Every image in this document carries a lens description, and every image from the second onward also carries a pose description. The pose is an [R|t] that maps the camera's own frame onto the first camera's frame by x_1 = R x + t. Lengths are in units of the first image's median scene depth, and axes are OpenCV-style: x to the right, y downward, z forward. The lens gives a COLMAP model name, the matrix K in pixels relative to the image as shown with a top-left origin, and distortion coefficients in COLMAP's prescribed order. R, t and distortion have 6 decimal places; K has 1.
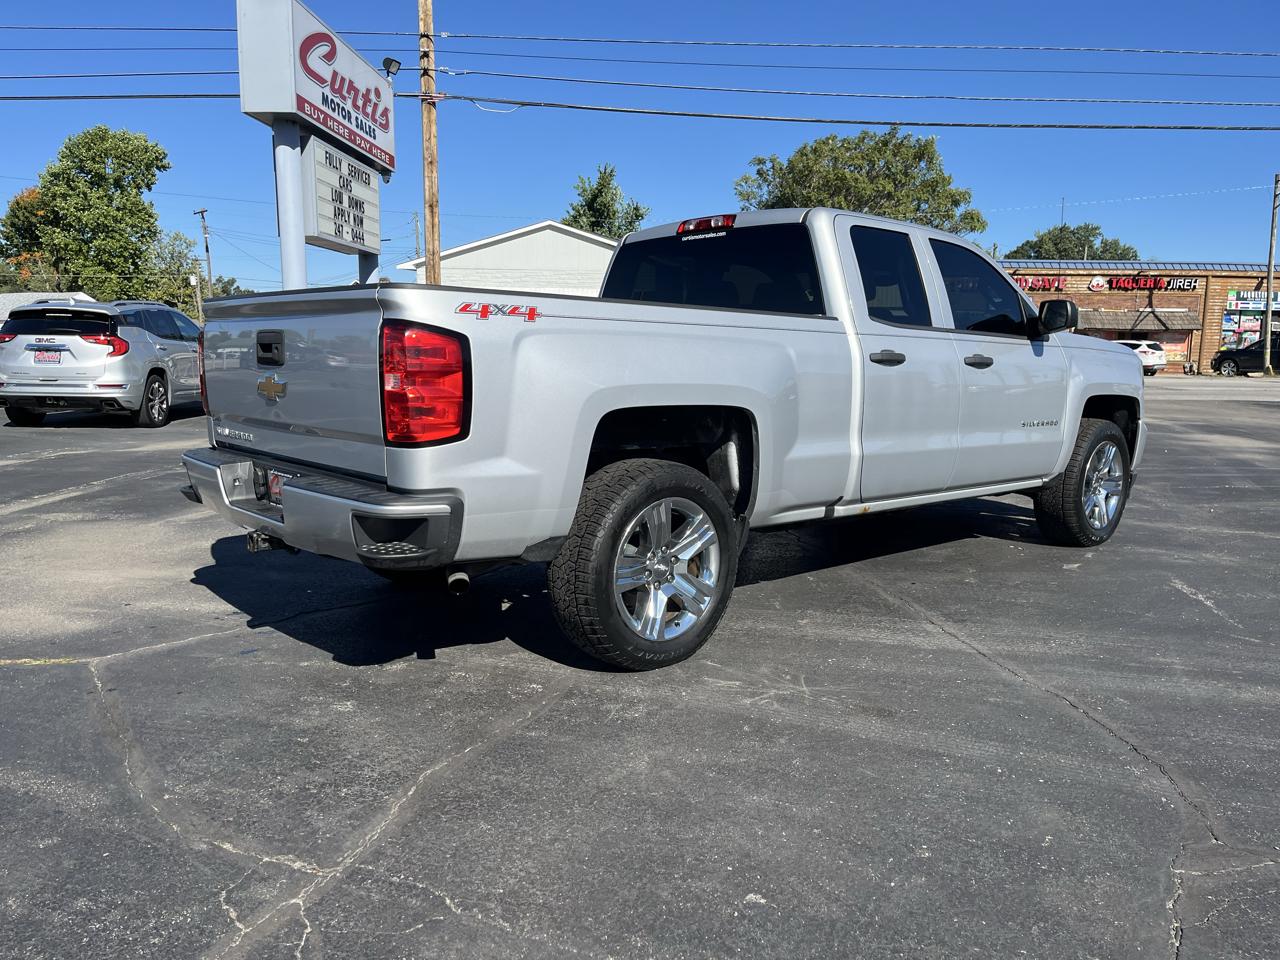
lens RADIAL K [[970.6, 0, 639.2], [0, 970.6, 486.0], [0, 0, 1]] dist [0.070364, -0.094371]
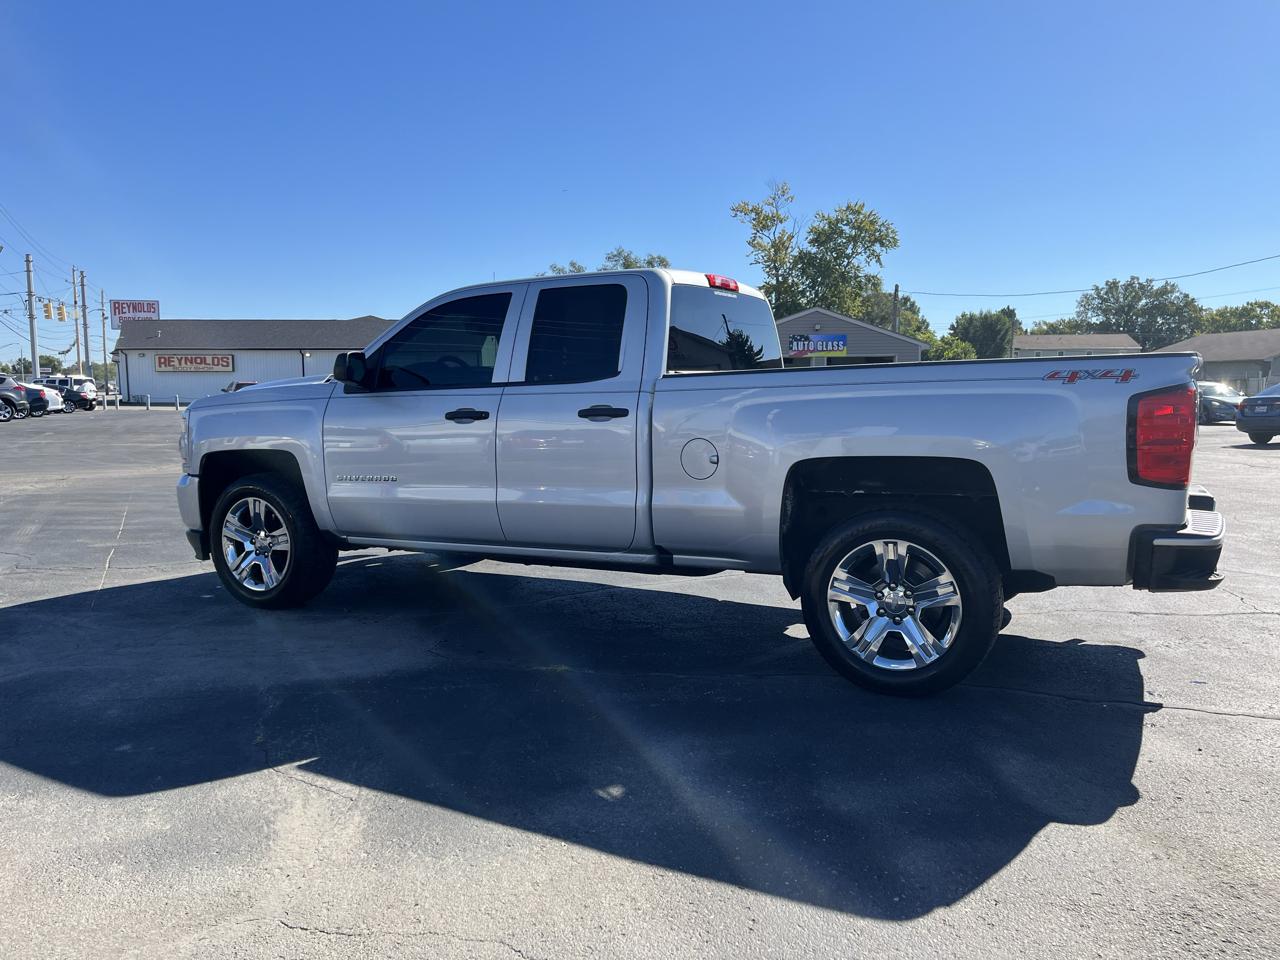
lens RADIAL K [[970.6, 0, 651.7], [0, 970.6, 470.8], [0, 0, 1]] dist [0.070364, -0.094371]
pose [[-0.365402, -0.091188, 0.926373, -0.448573], [0.134811, 0.979514, 0.149595, -0.117178], [-0.921036, 0.179547, -0.345623, 0.729075]]
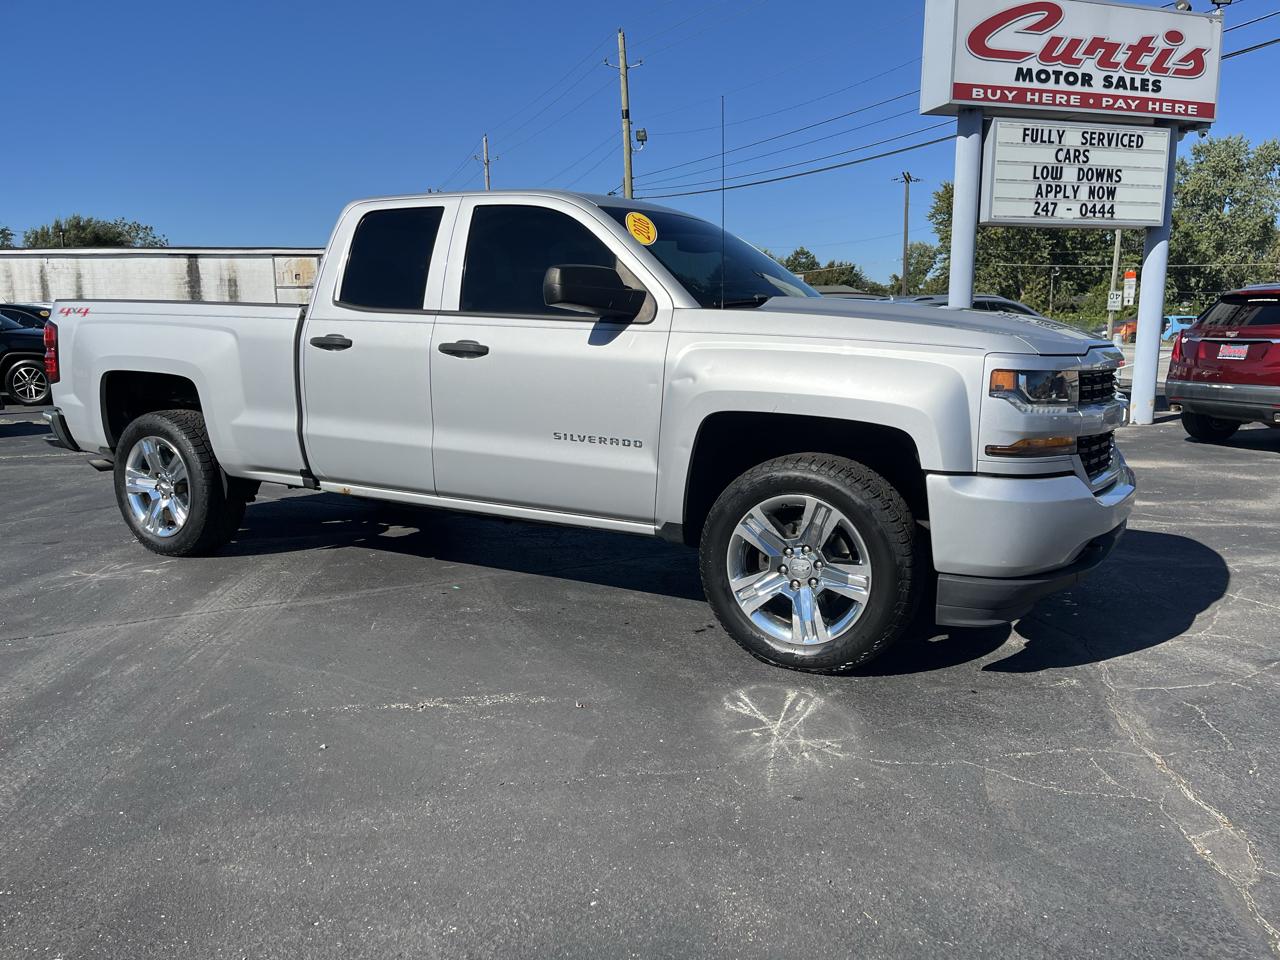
lens RADIAL K [[970.6, 0, 650.3], [0, 970.6, 485.9], [0, 0, 1]] dist [0.070364, -0.094371]
pose [[0.323469, 0.142191, -0.935494, 0.591469], [-0.132870, 0.985675, 0.103875, -0.059312], [0.936864, 0.090699, 0.337728, 0.435362]]
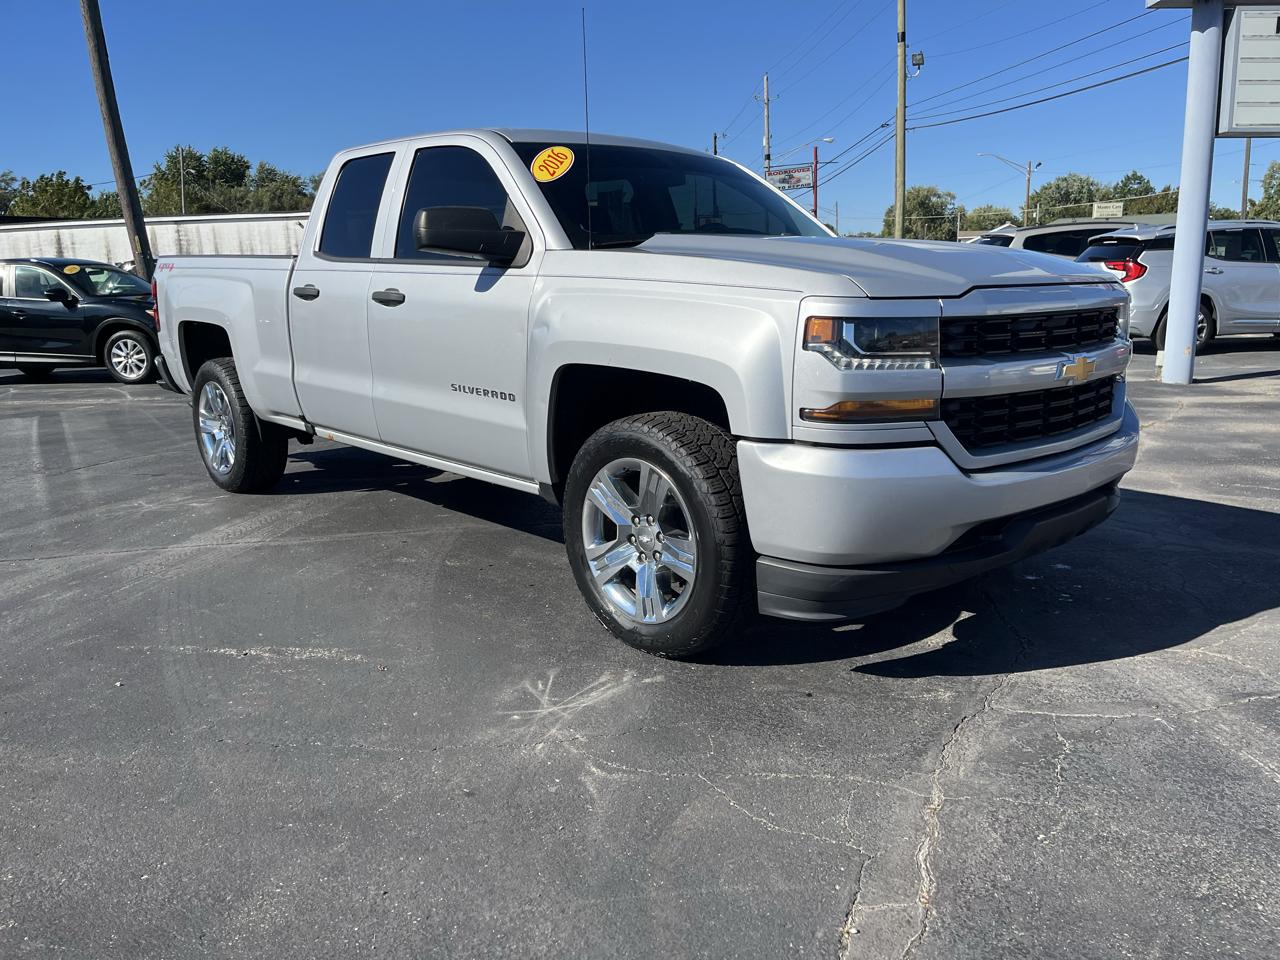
lens RADIAL K [[970.6, 0, 651.0], [0, 970.6, 484.3], [0, 0, 1]] dist [0.070364, -0.094371]
pose [[0.032421, 0.200148, -0.979229, 0.590931], [-0.123056, 0.973089, 0.194819, -0.080167], [0.991870, 0.114184, 0.056178, 0.590024]]
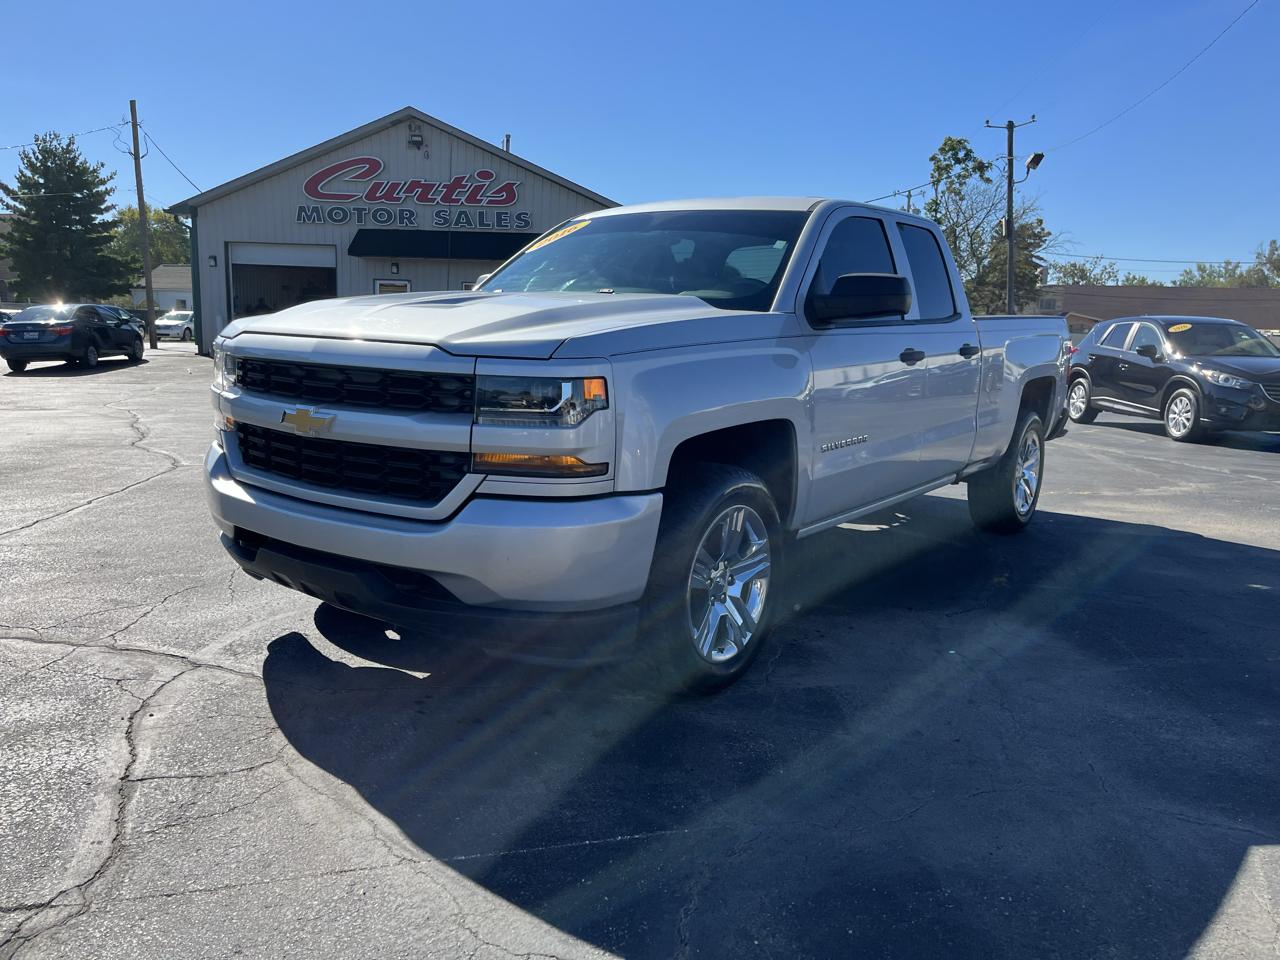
lens RADIAL K [[970.6, 0, 648.4], [0, 970.6, 487.5], [0, 0, 1]] dist [0.070364, -0.094371]
pose [[-0.976496, -0.003672, -0.215505, 0.252936], [-0.069051, 0.952484, 0.296658, -0.150418], [0.204176, 0.304566, -0.930350, 1.046231]]
